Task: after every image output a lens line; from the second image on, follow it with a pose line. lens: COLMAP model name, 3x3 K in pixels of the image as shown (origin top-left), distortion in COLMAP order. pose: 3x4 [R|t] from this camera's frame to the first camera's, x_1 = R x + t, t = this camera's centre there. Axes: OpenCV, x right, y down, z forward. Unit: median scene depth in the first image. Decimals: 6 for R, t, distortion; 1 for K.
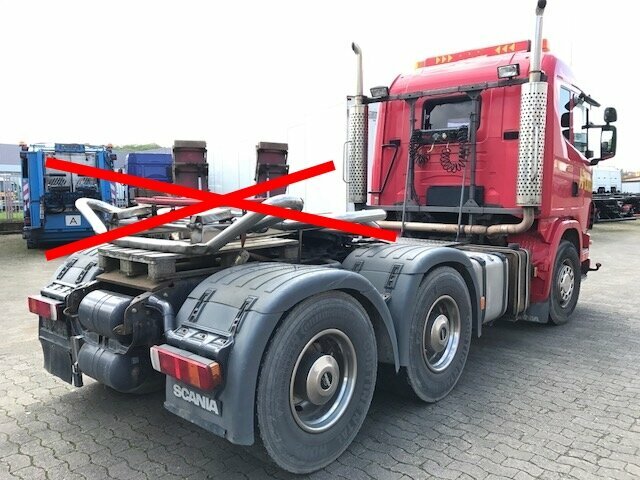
lens RADIAL K [[523.2, 0, 320.4], [0, 523.2, 235.4], [0, 0, 1]] dist [0.006015, -0.003932]
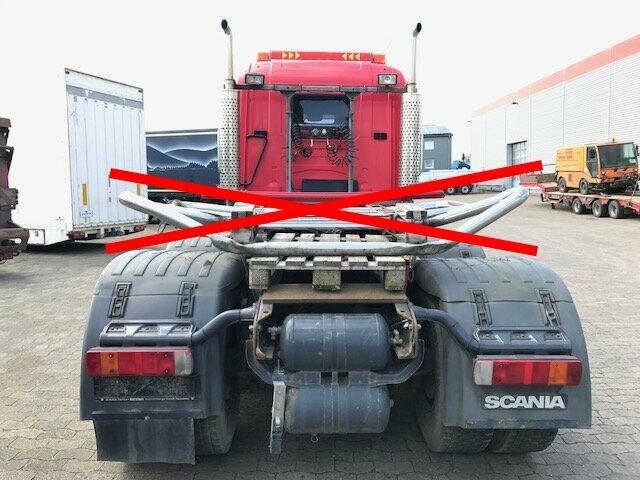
lens RADIAL K [[523.2, 0, 304.3], [0, 523.2, 241.8], [0, 0, 1]] dist [0.006015, -0.003932]
pose [[0.739315, -0.062636, 0.670440, -0.521233], [0.044647, 0.998033, 0.044008, -0.017932], [-0.671878, -0.002603, 0.740657, 0.254308]]
